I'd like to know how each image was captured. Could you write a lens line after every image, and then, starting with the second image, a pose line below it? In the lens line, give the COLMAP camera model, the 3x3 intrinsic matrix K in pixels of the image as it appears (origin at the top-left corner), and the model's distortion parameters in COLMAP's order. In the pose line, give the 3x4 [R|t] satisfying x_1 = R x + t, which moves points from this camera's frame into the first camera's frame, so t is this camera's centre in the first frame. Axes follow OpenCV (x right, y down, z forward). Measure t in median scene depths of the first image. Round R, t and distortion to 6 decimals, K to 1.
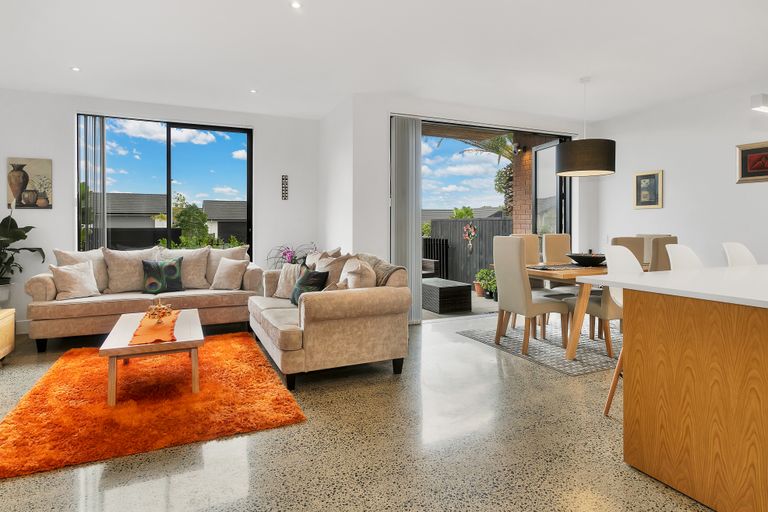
lens RADIAL K [[439.0, 0, 382.4], [0, 439.0, 240.2], [0, 0, 1]] dist [0.001712, 0.000835]
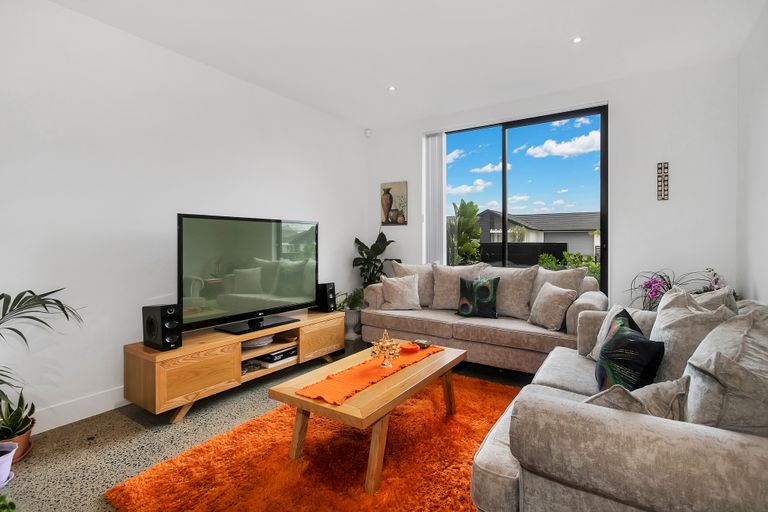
lens RADIAL K [[383.0, 0, 384.2], [0, 383.0, 243.3], [0, 0, 1]] dist [-0.000884, -0.000015]
pose [[0.535600, 0.007407, -0.844439, 0.043560], [-0.029943, 0.999499, -0.010224, -0.013069], [0.843941, 0.030762, 0.535554, 0.440028]]
